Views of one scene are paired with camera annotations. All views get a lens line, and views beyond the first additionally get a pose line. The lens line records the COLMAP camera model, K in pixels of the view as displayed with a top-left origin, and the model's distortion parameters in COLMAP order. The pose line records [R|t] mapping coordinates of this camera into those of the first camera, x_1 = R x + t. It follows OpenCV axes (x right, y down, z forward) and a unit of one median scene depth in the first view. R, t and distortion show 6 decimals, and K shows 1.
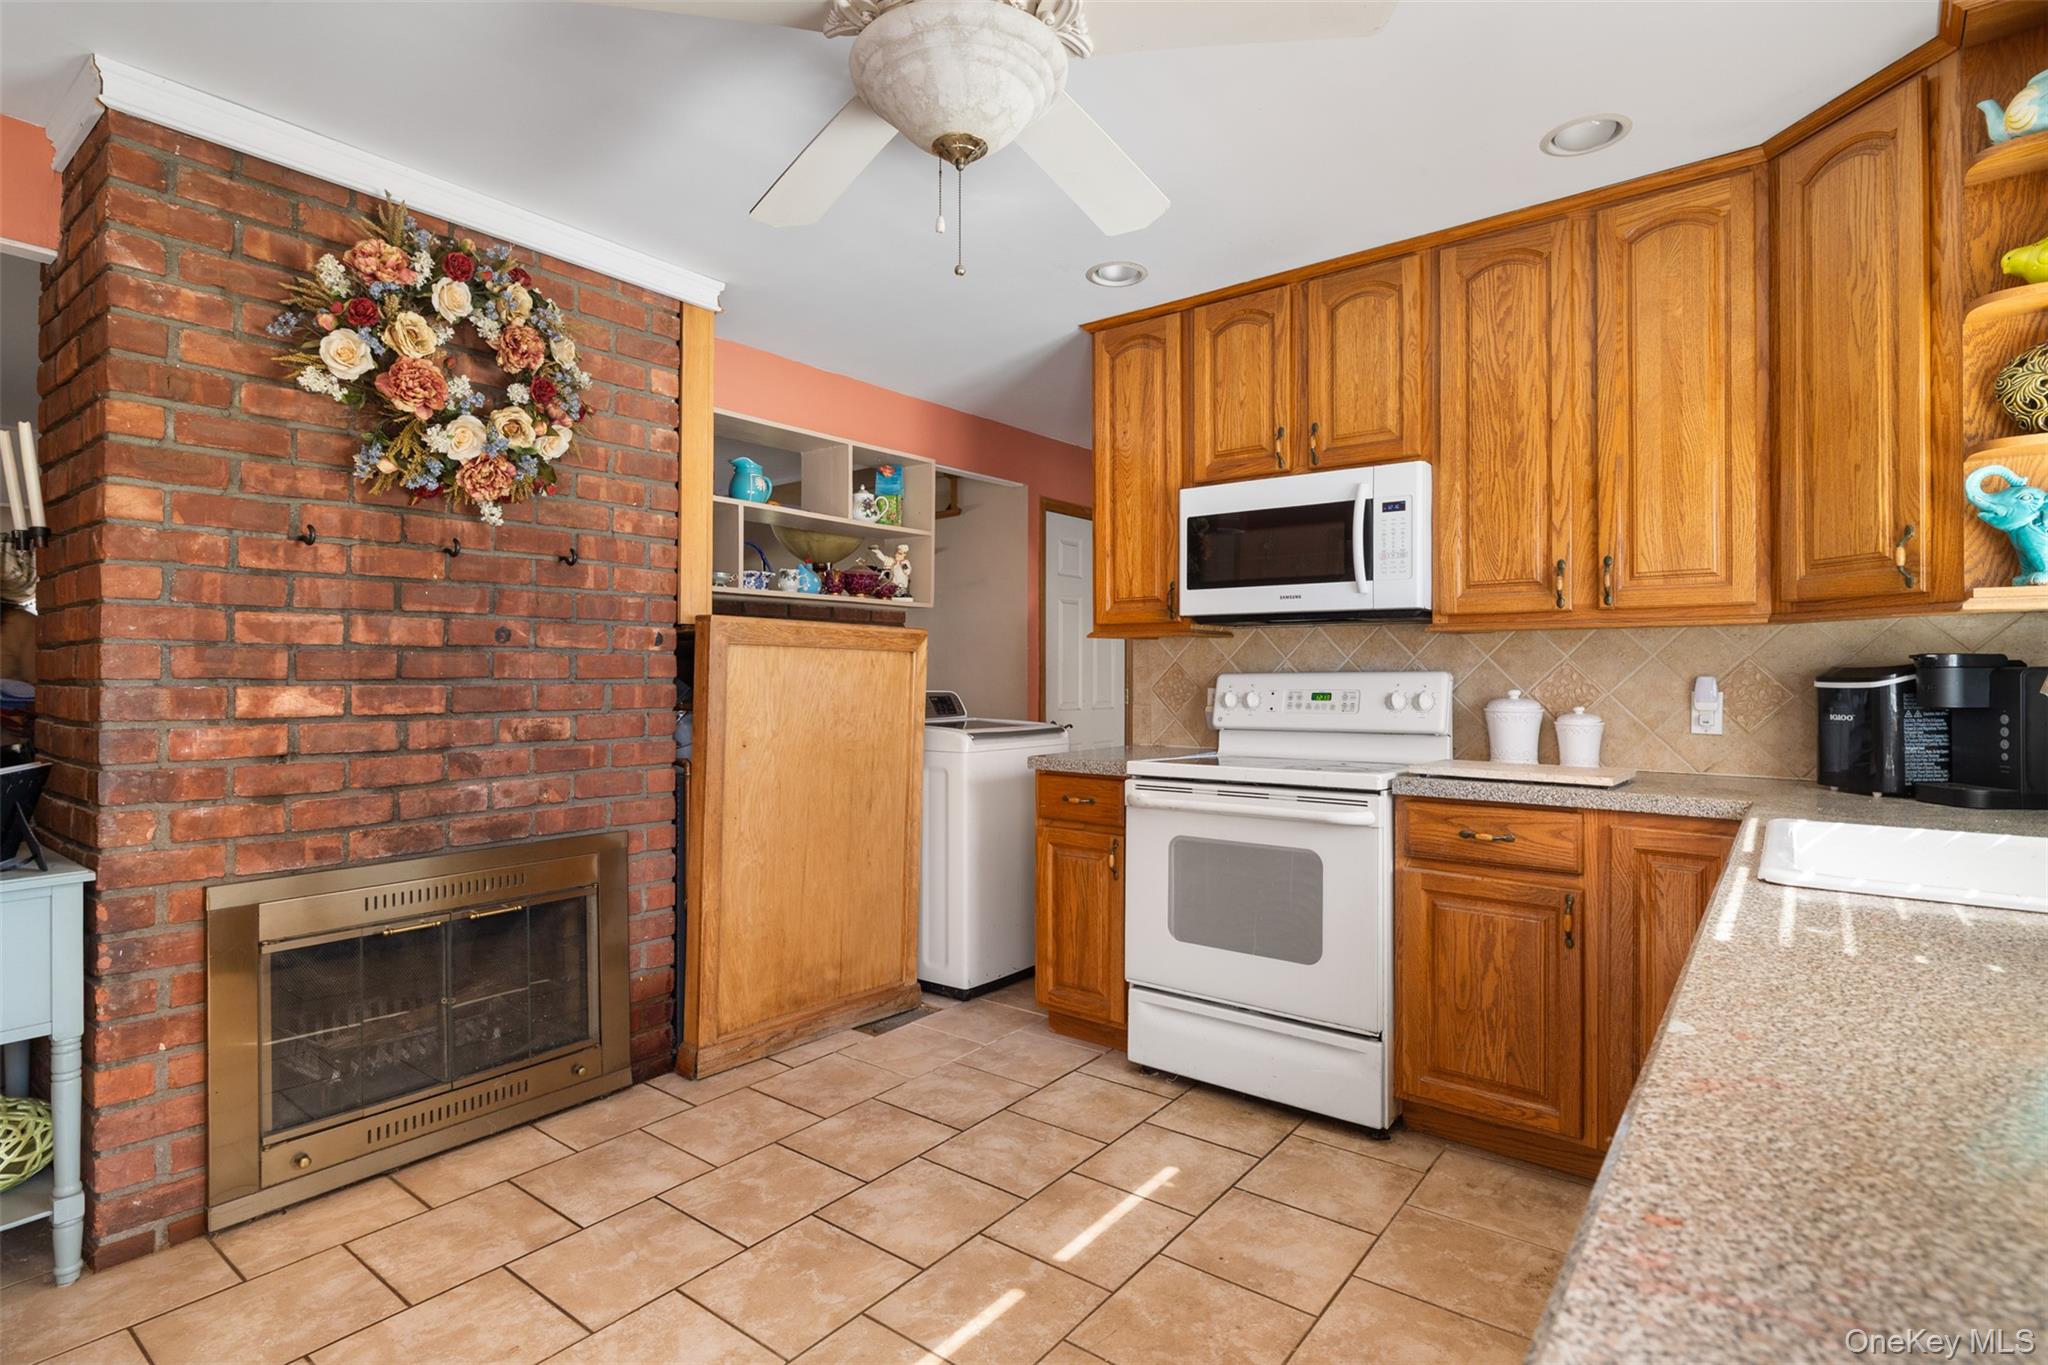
lens RADIAL K [[1000.8, 0, 1011.9], [0, 1000.8, 676.6], [0, 0, 1]] dist [-0.003431, 0.000643]
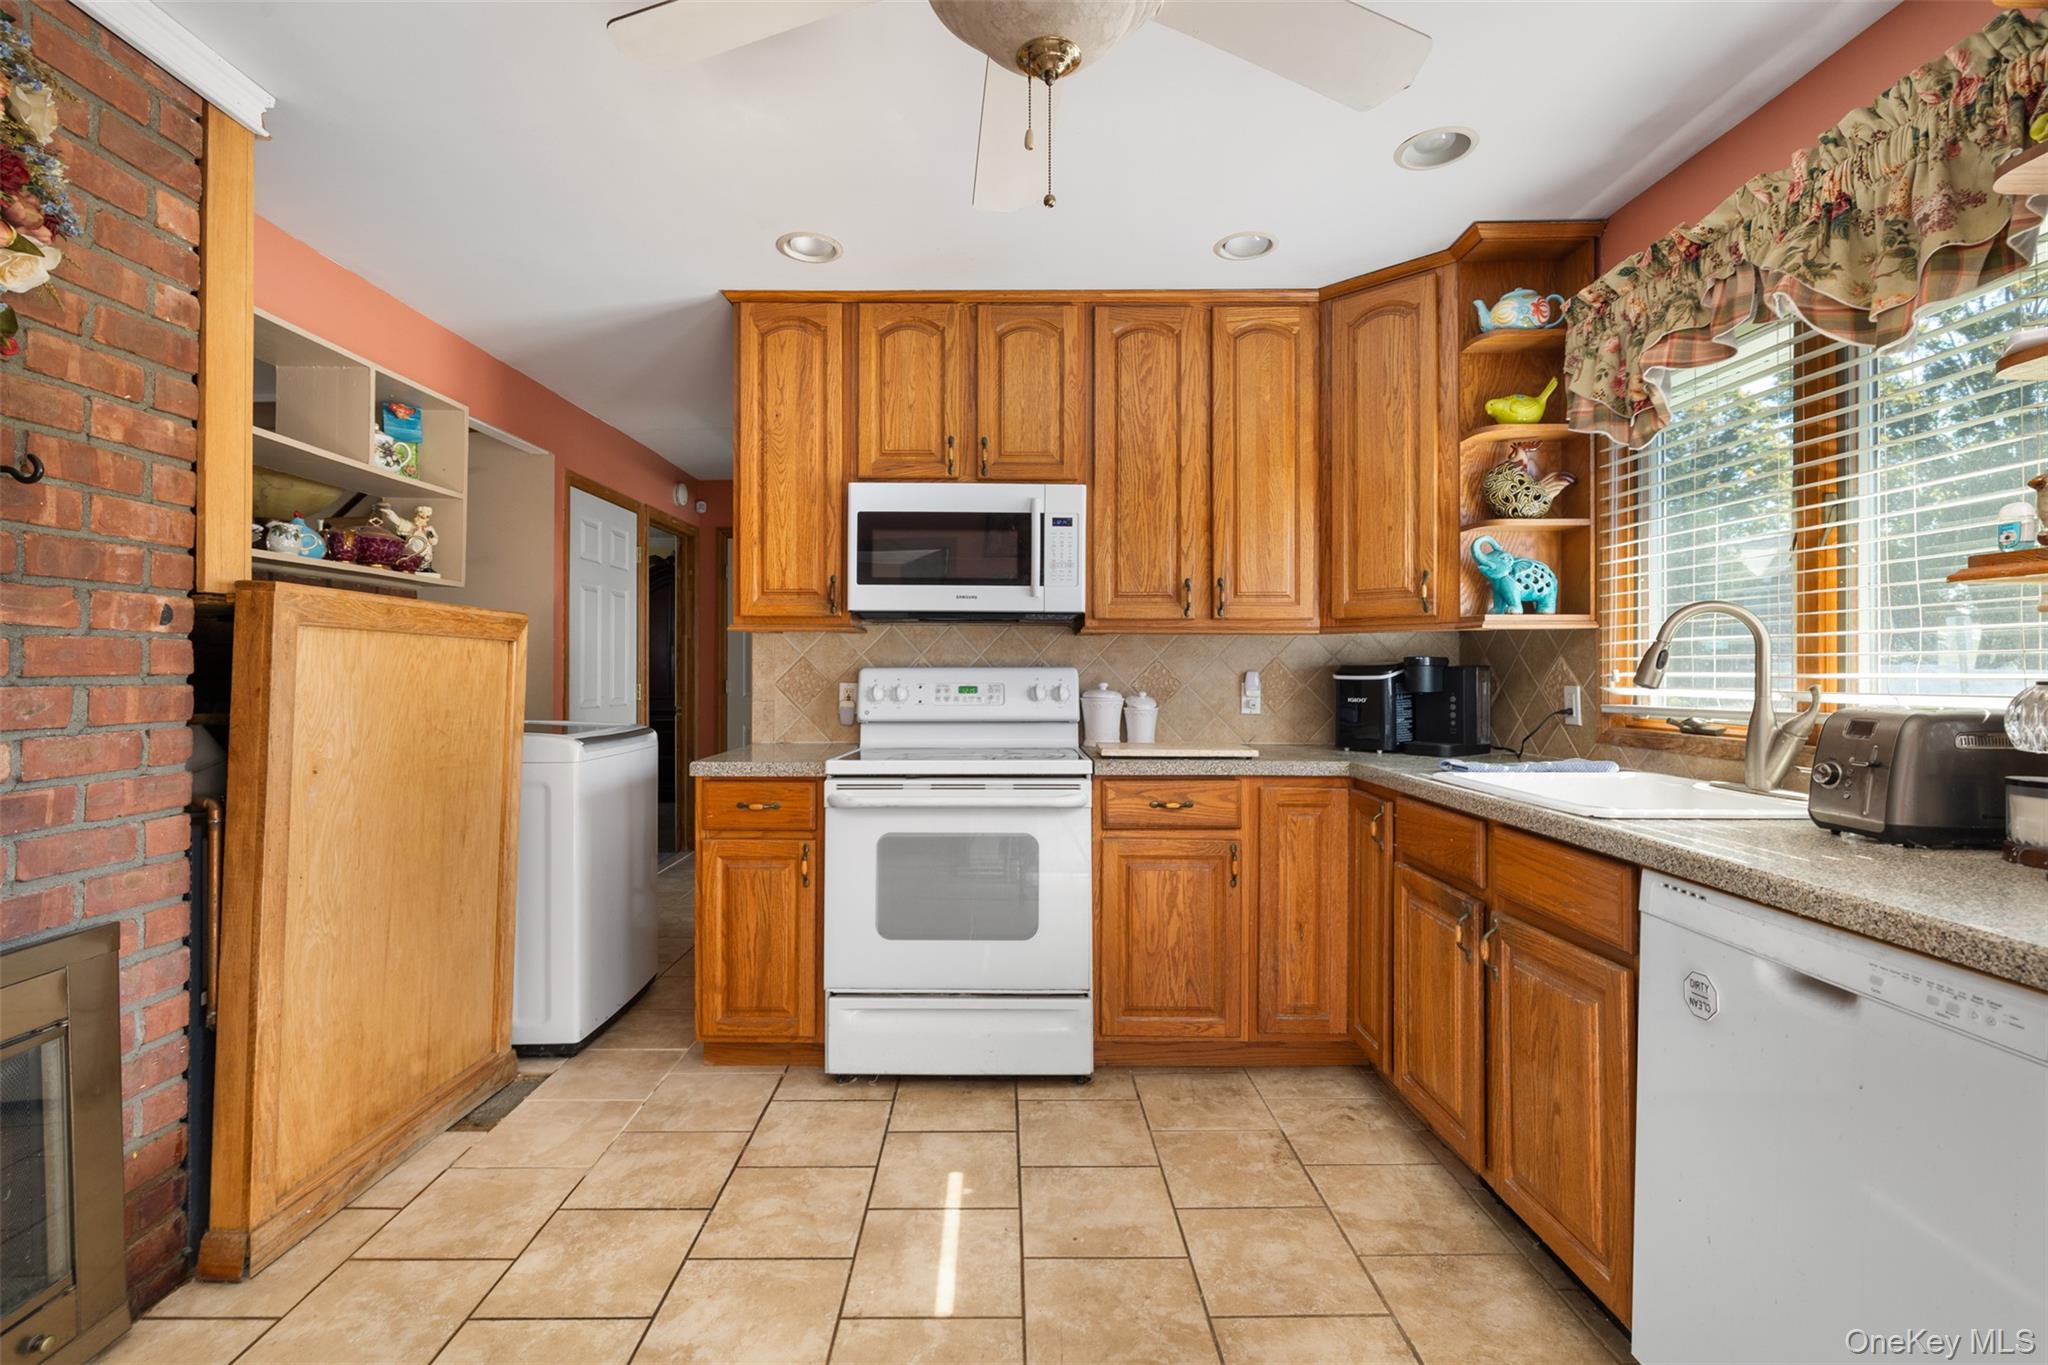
lens RADIAL K [[914.9, 0, 1007.9], [0, 914.9, 668.7], [0, 0, 1]] dist [-0.007397, 0.000613]
pose [[0.784081, 0.000666, 0.620658, -0.301282], [0.000083, 0.999999, -0.001178, -0.002093], [-0.620658, 0.000975, 0.784081, 0.216800]]
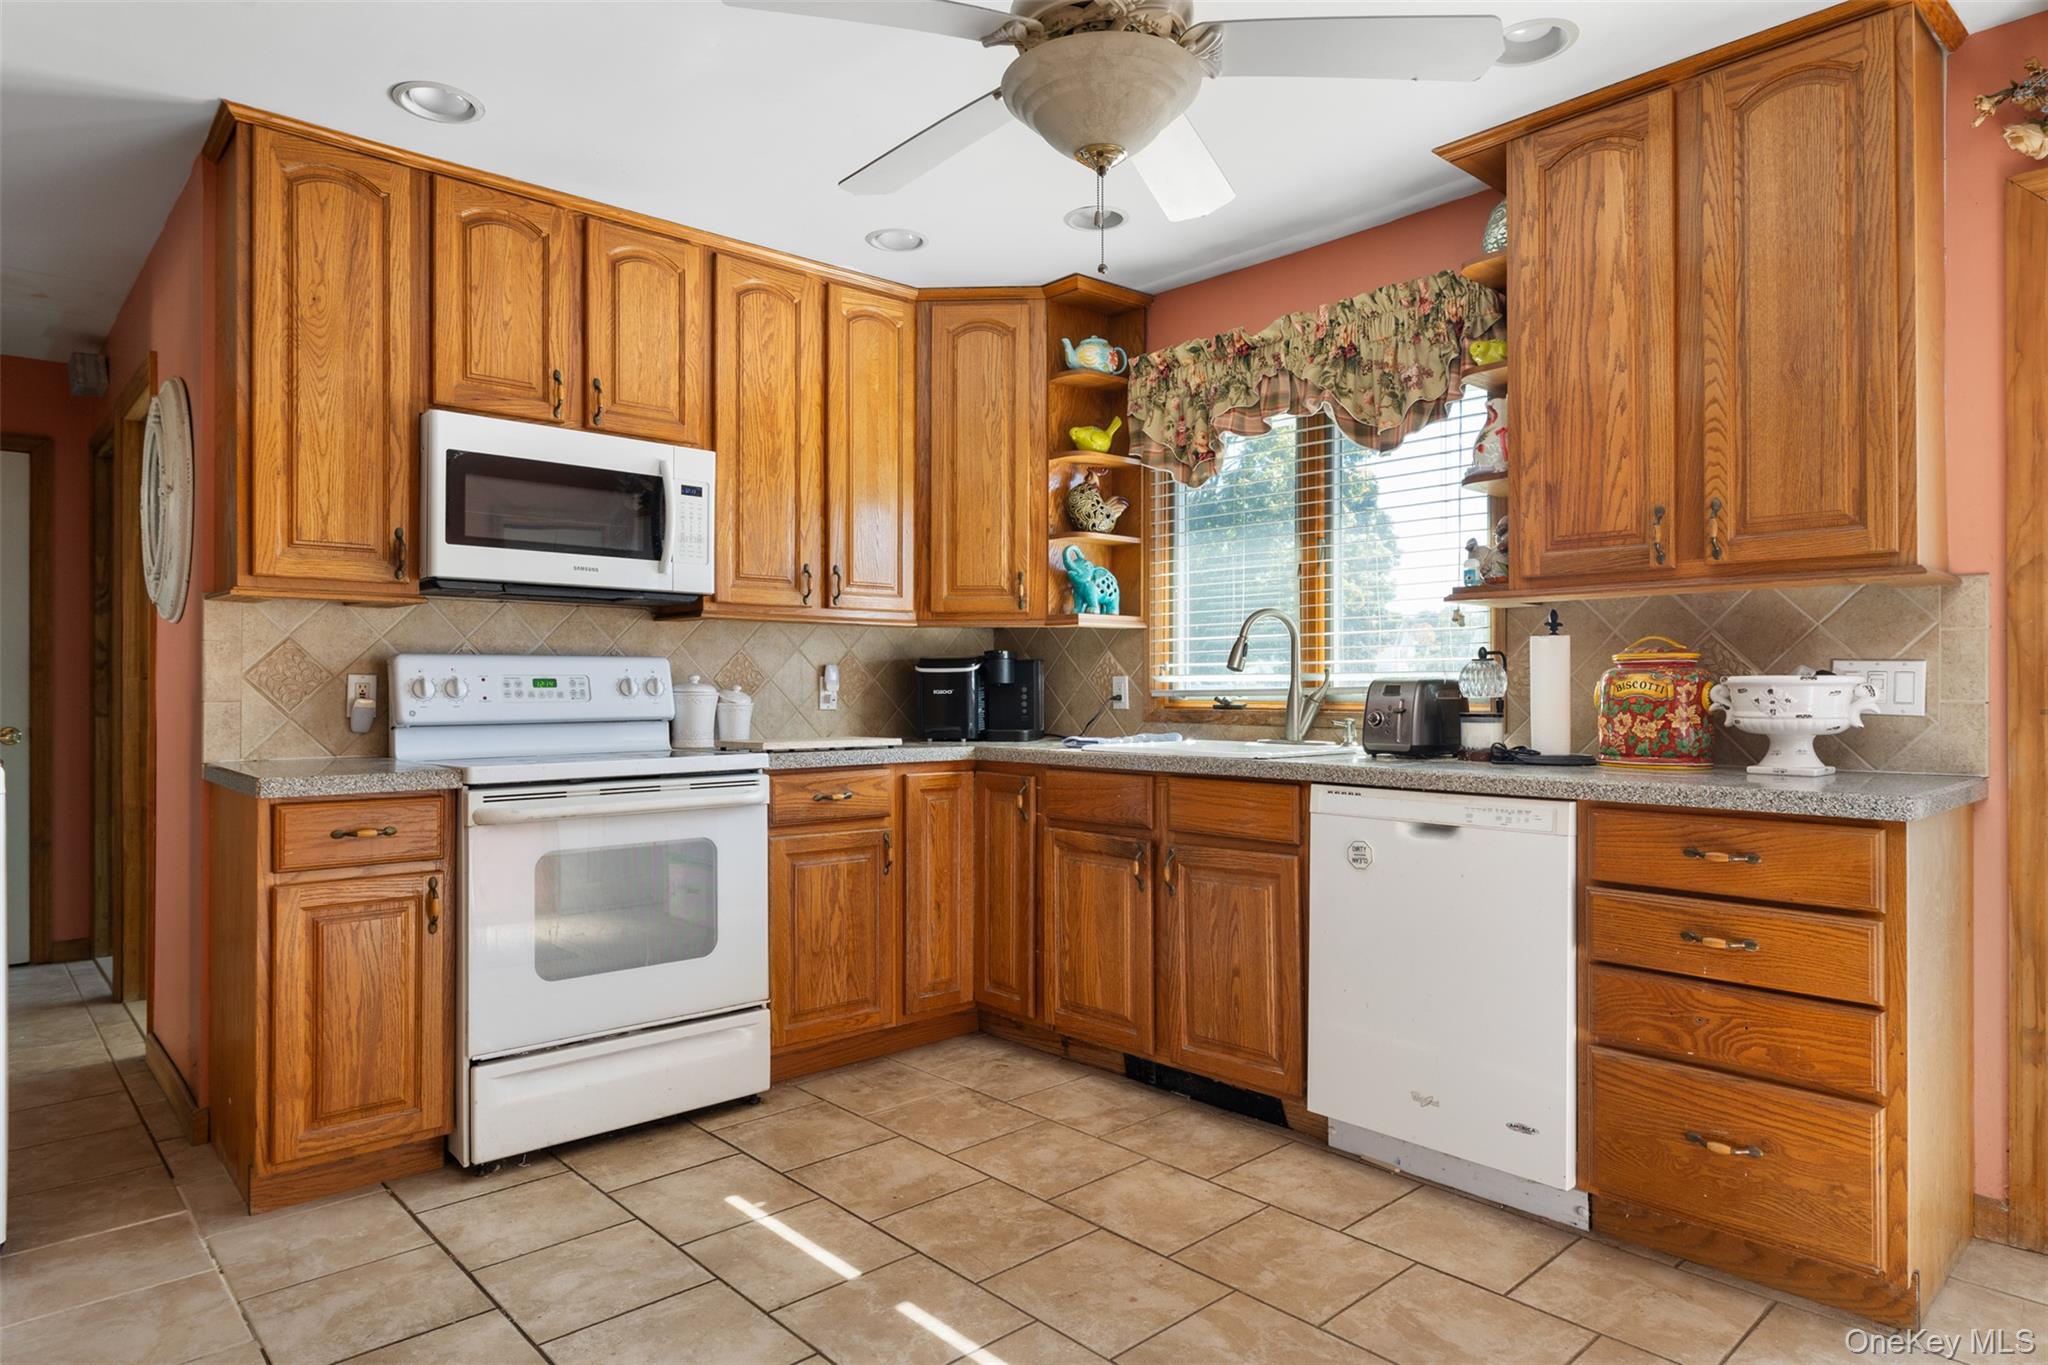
lens RADIAL K [[1200.8, 0, 1001.4], [0, 1200.8, 690.4], [0, 0, 1]] dist [0.002745, -0.001374]
pose [[0.174805, -0.003418, 0.984597, -0.727403], [0.002253, 0.999993, 0.003071, 0.026381], [-0.984601, 0.001682, 0.174811, 0.468138]]
